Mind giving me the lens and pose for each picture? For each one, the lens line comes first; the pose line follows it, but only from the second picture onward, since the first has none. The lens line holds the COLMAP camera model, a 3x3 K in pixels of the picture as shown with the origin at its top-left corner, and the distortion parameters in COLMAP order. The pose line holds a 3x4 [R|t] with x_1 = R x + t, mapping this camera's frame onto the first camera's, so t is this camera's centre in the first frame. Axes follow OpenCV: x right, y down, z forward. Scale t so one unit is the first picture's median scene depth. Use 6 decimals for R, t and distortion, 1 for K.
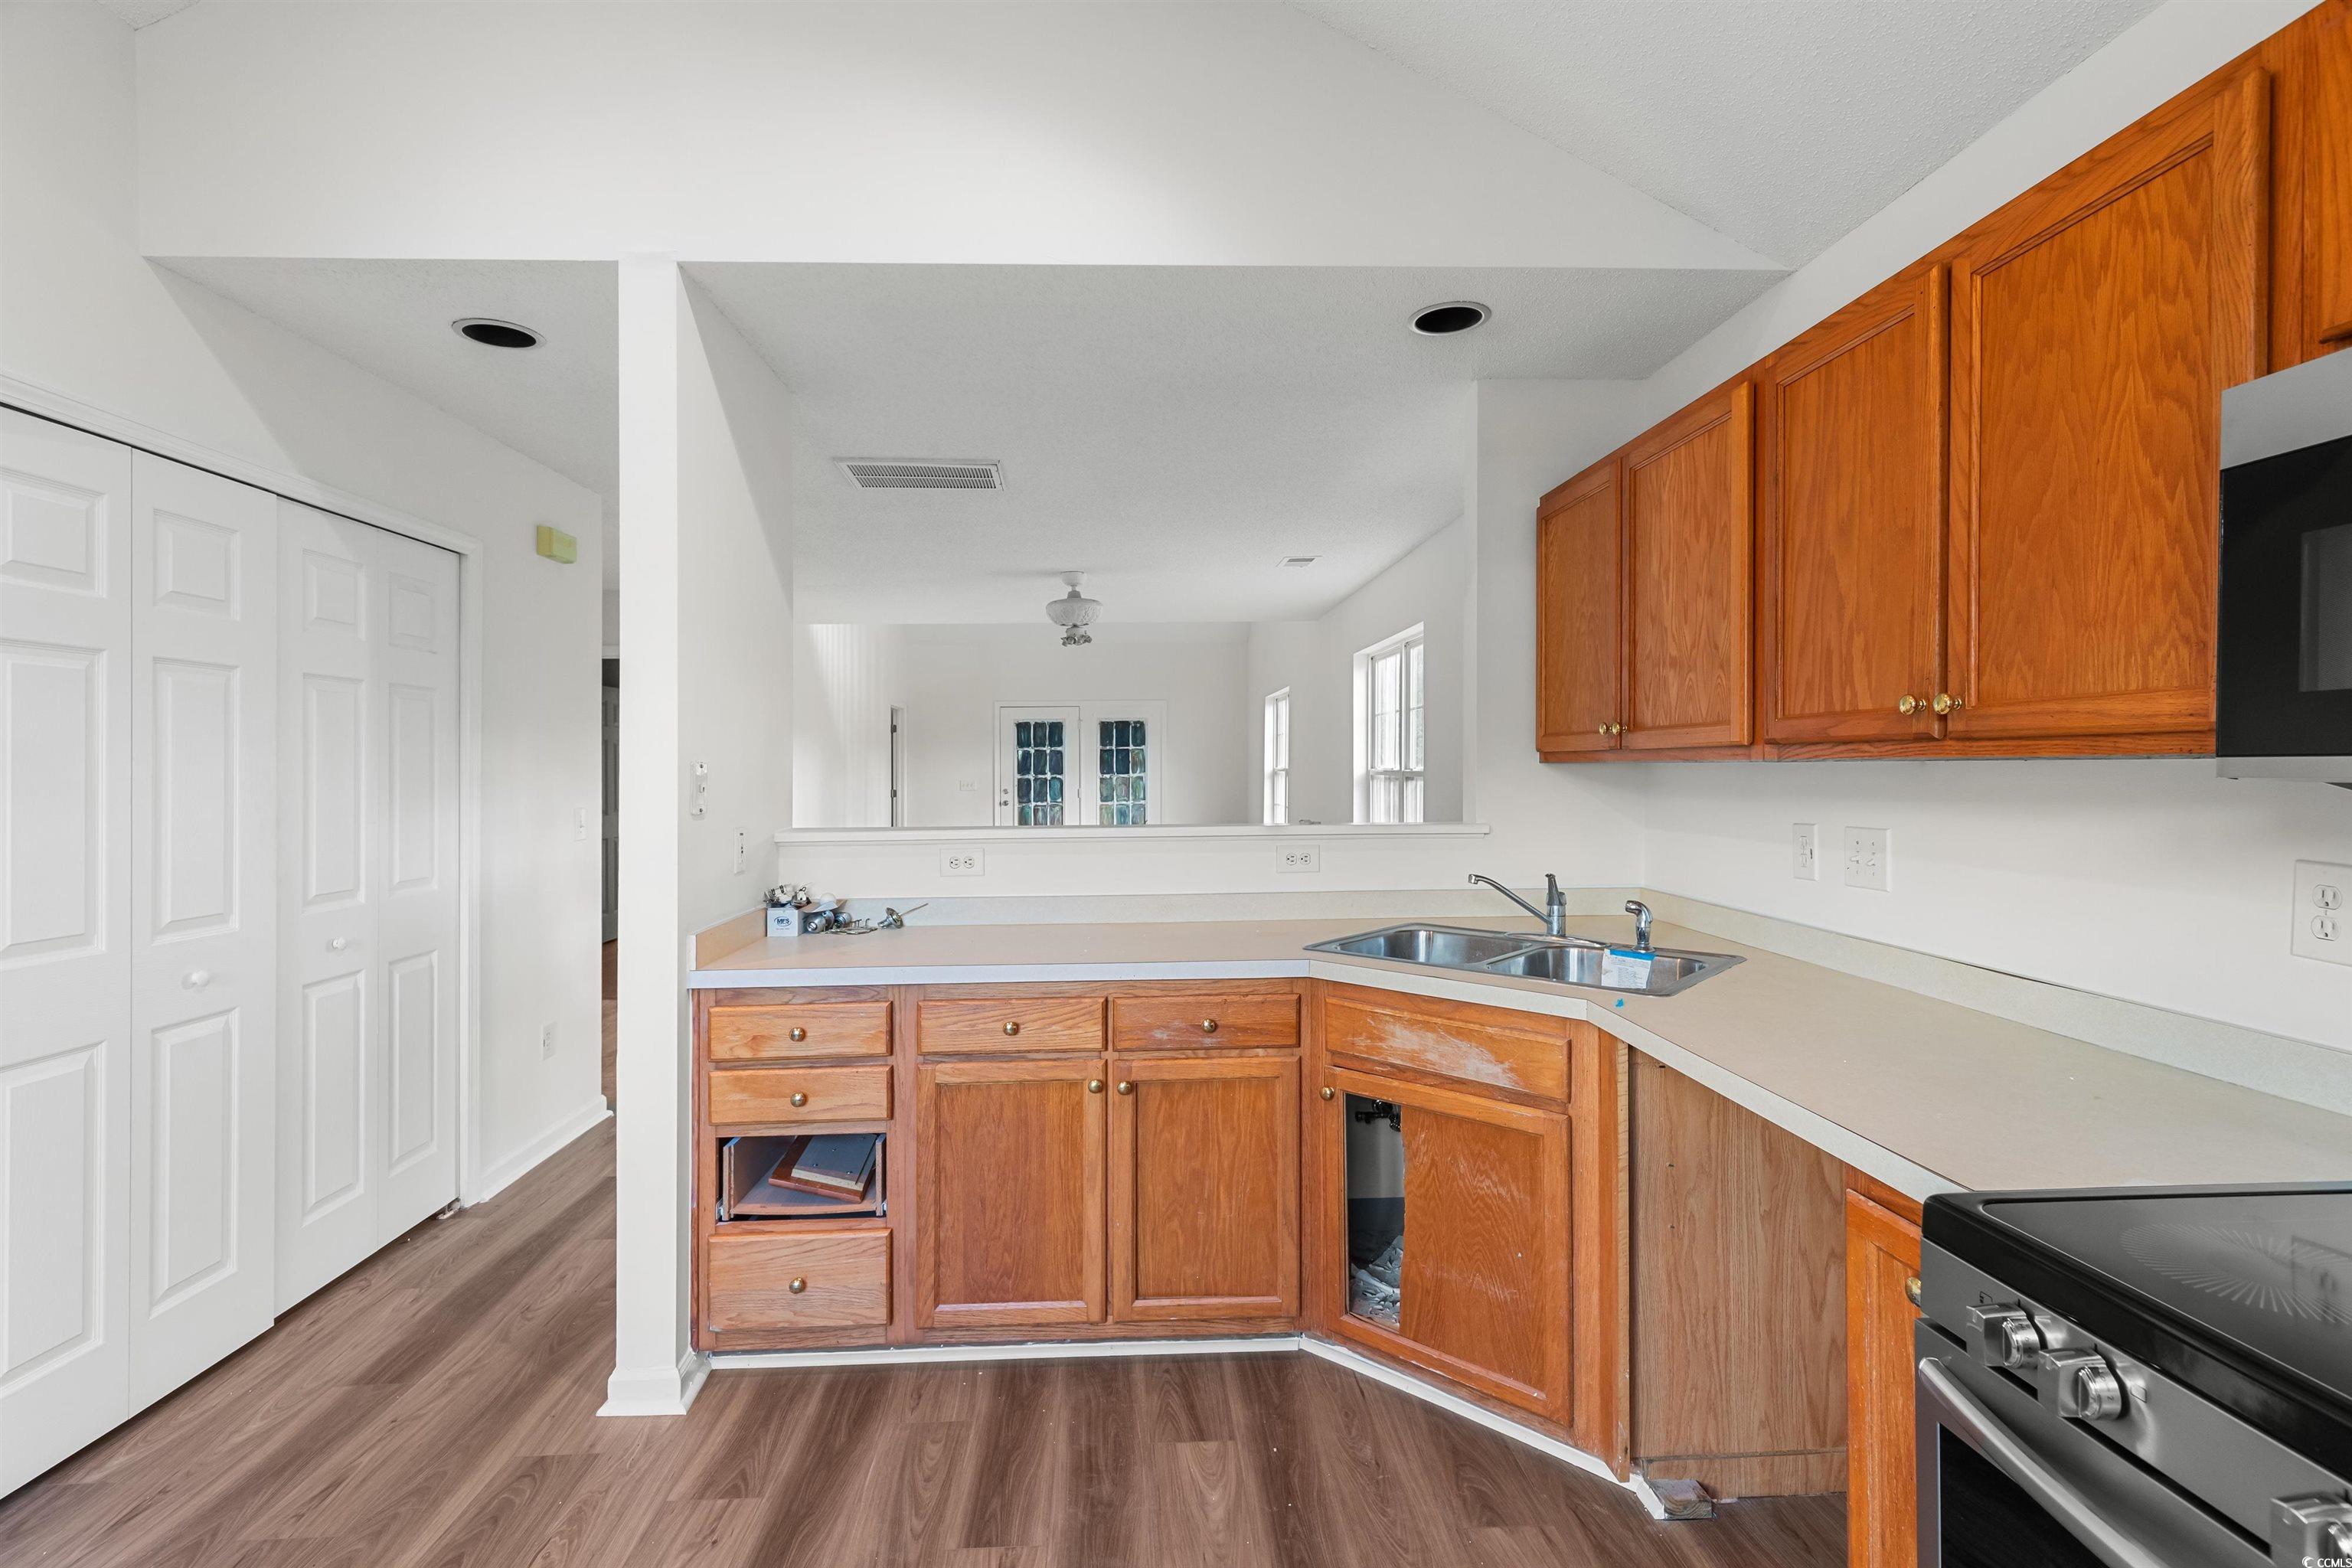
lens RADIAL K [[1080.8, 0, 1151.3], [0, 1080.8, 778.8], [0, 0, 1]] dist [0.010174, -0.001538]
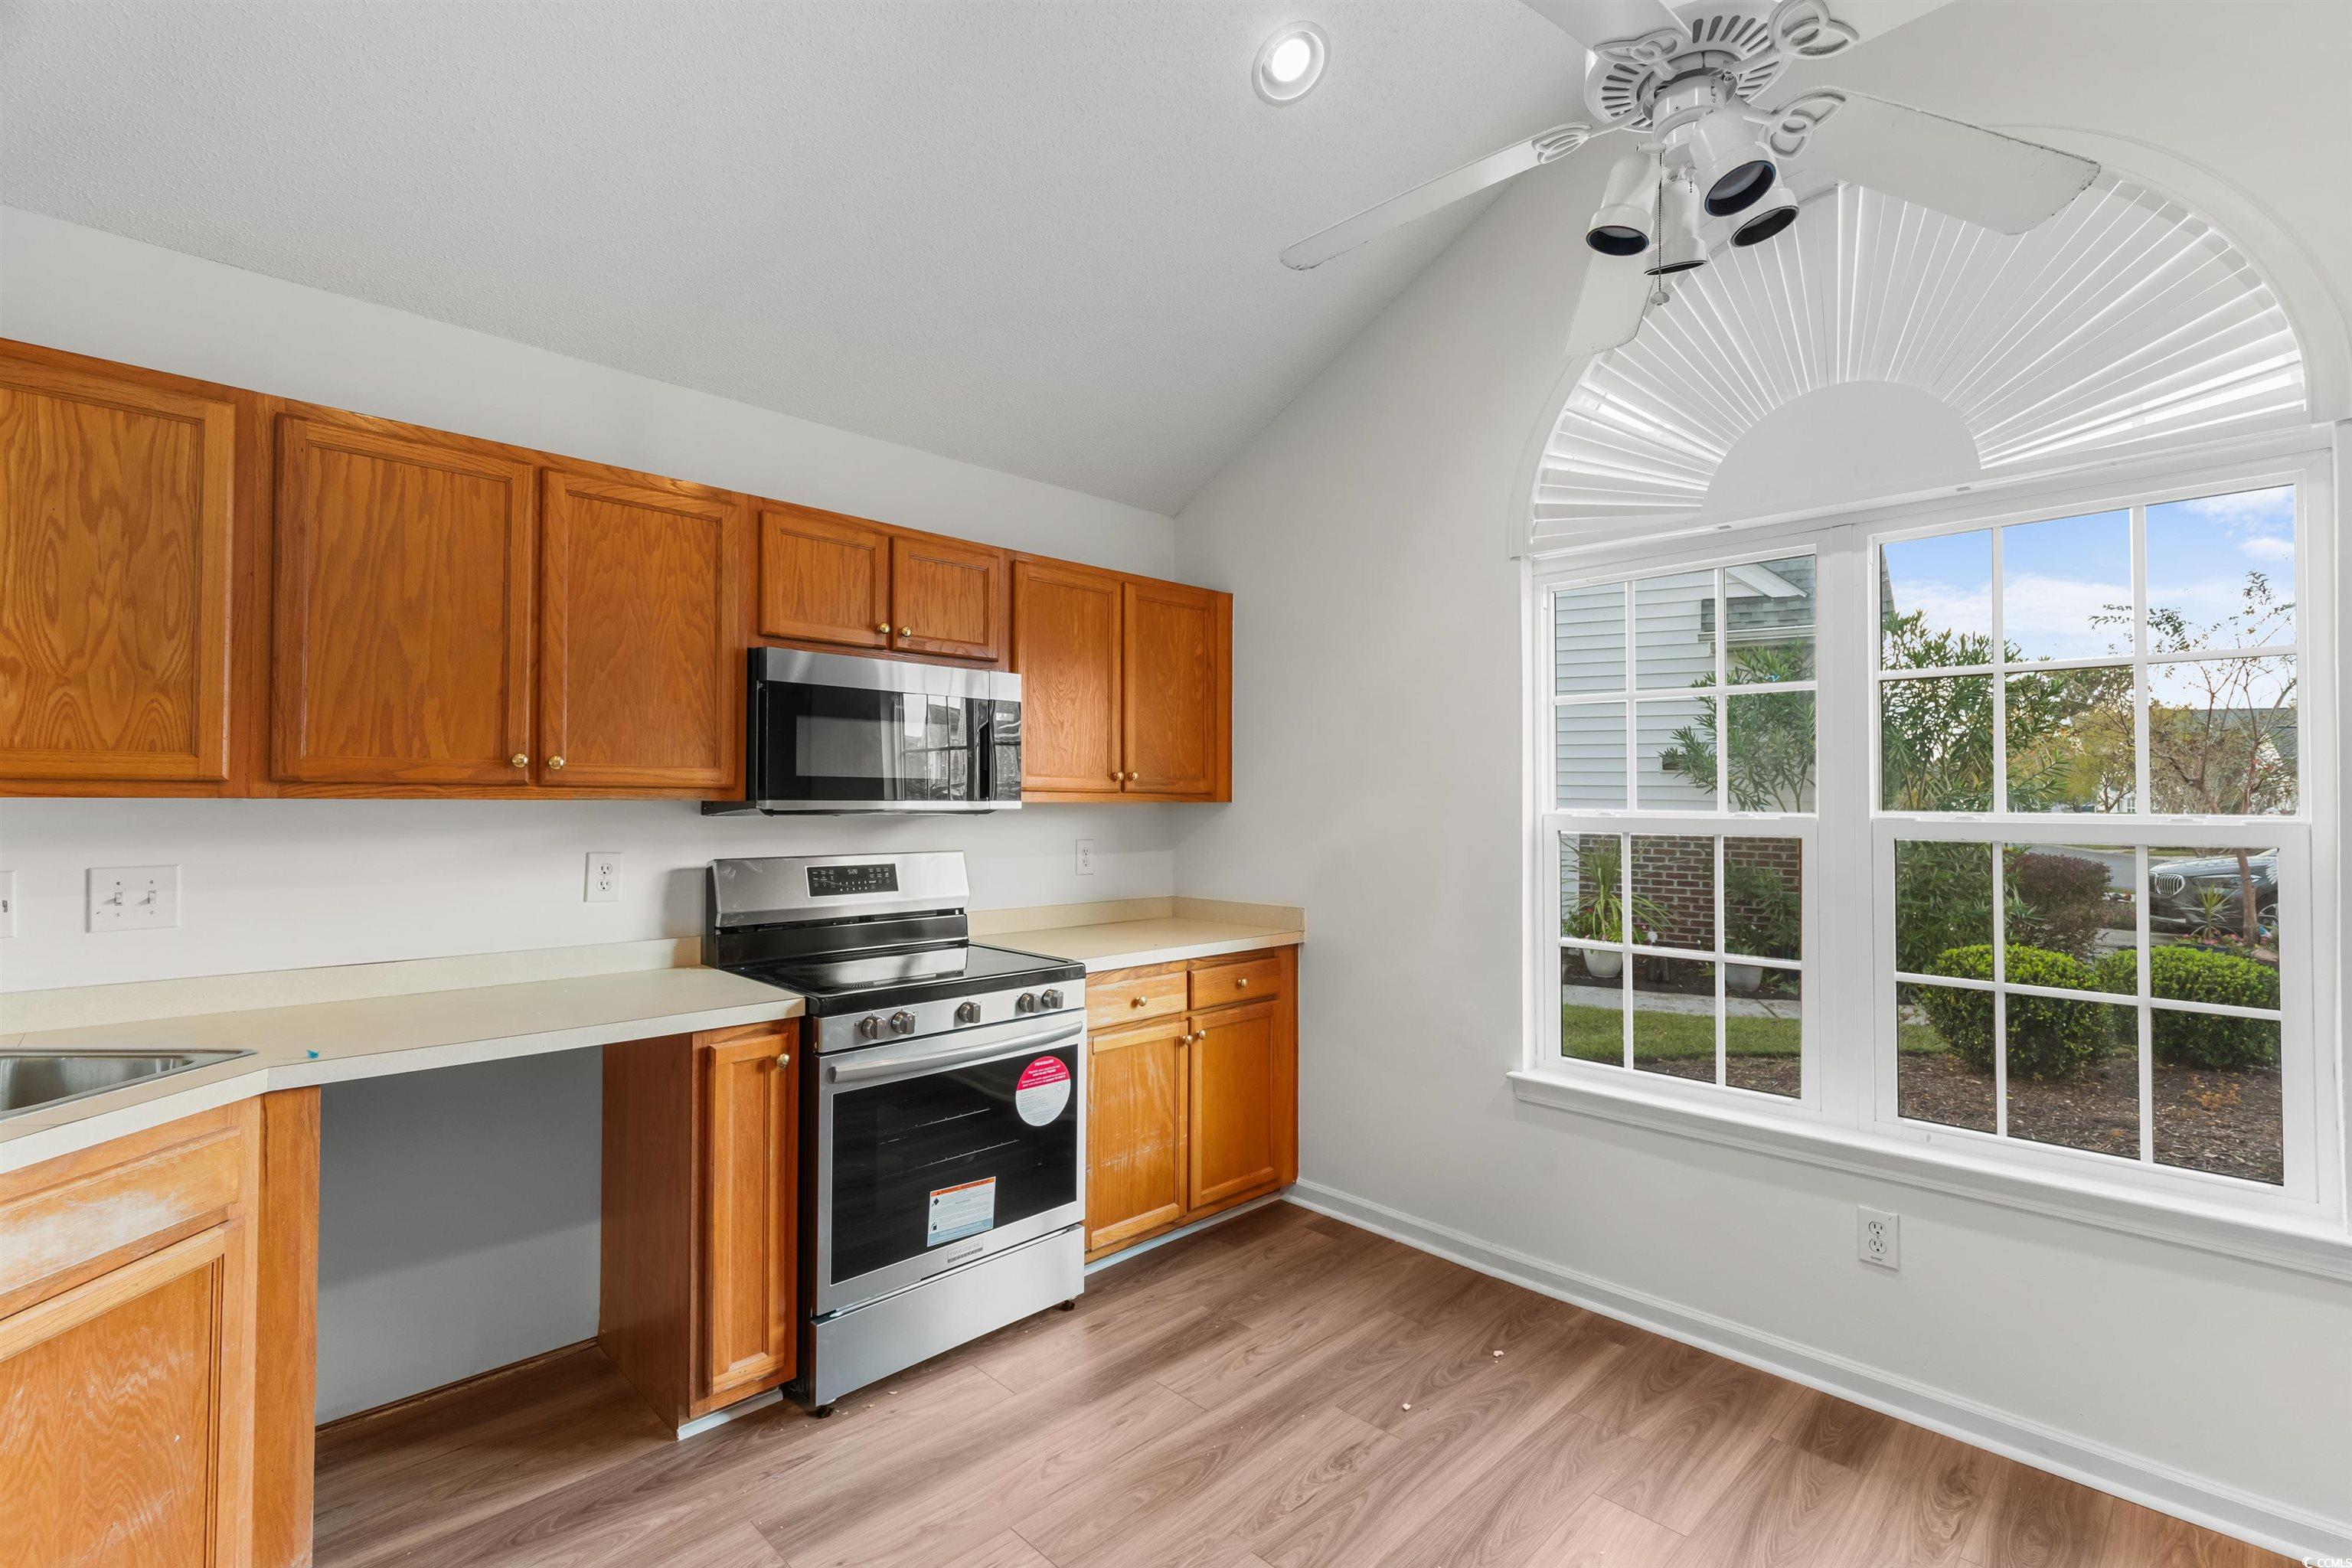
lens RADIAL K [[1080.8, 0, 1212.1], [0, 1080.8, 784.3], [0, 0, 1]] dist [0.010174, -0.001538]
pose [[-0.693762, 0.016448, 0.720017, -0.644835], [0.008445, 0.999856, -0.014703, -0.004996], [-0.720155, -0.004120, -0.693801, 0.895645]]
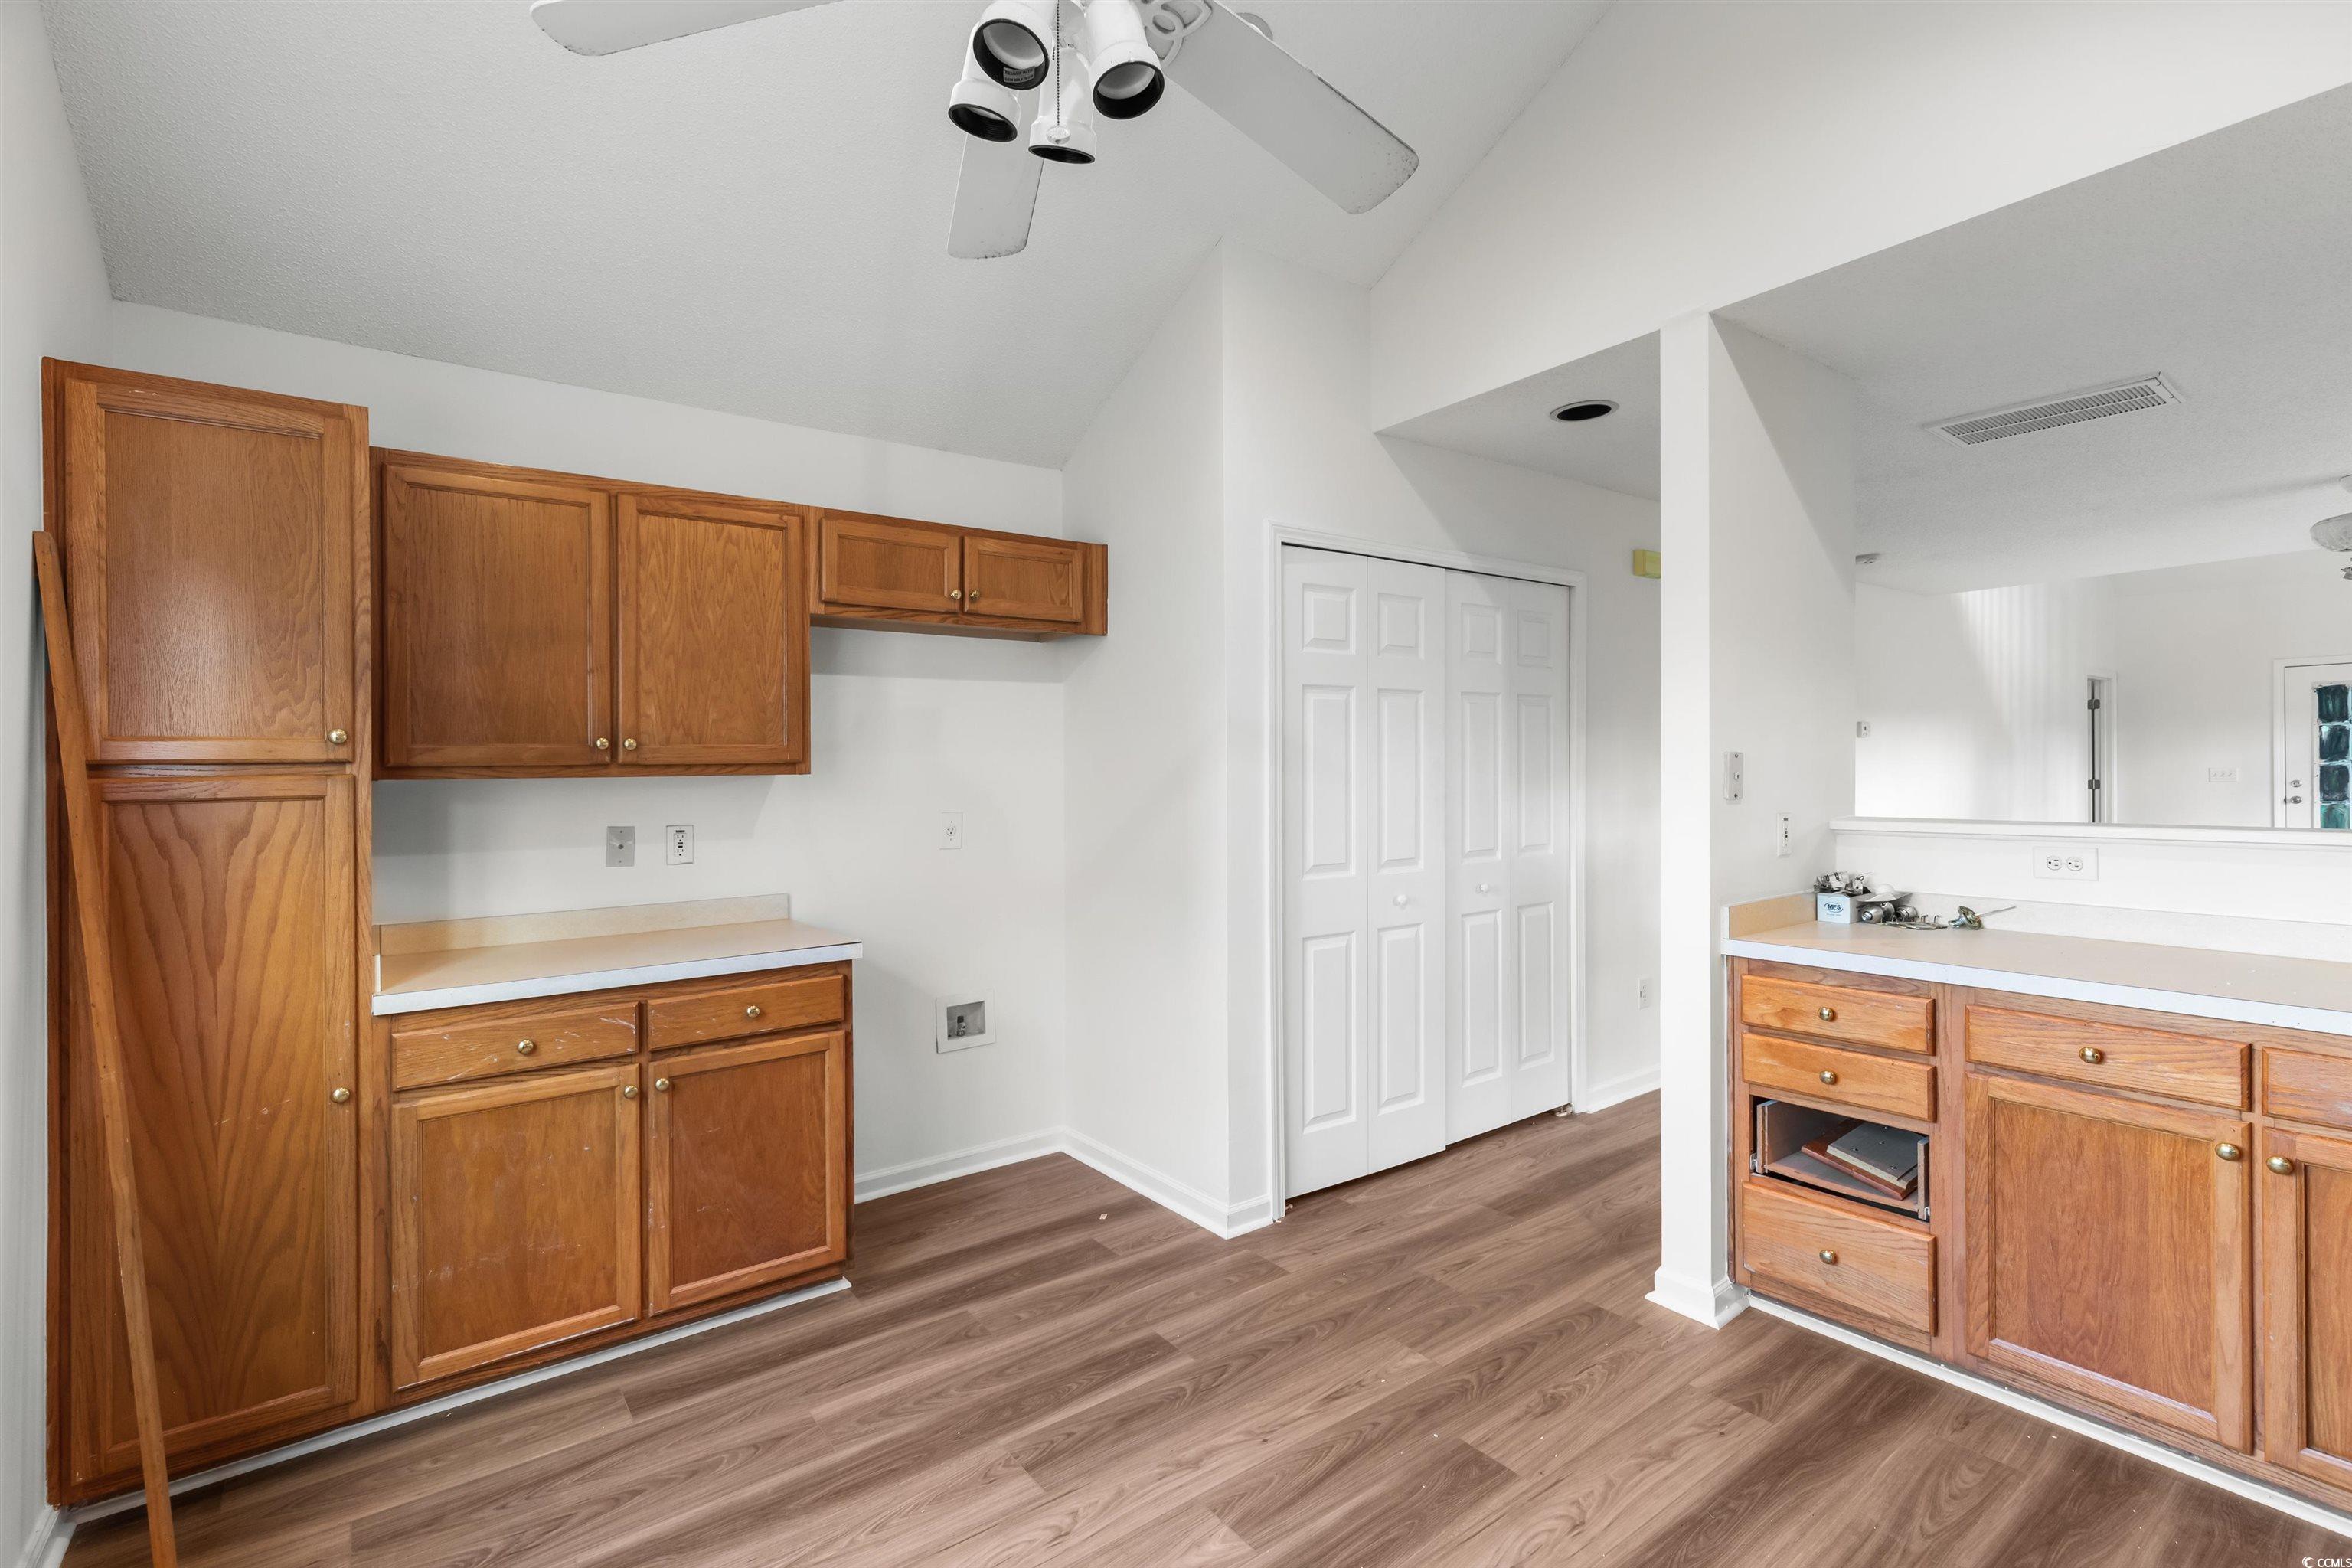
lens RADIAL K [[1080.8, 0, 1164.2], [0, 1080.8, 768.3], [0, 0, 1]] dist [0.010174, -0.001538]
pose [[0.554889, 0.000372, -0.831924, 0.183992], [0.001032, 0.999999, 0.001135, -0.000471], [0.831924, -0.001488, 0.554888, -0.101335]]
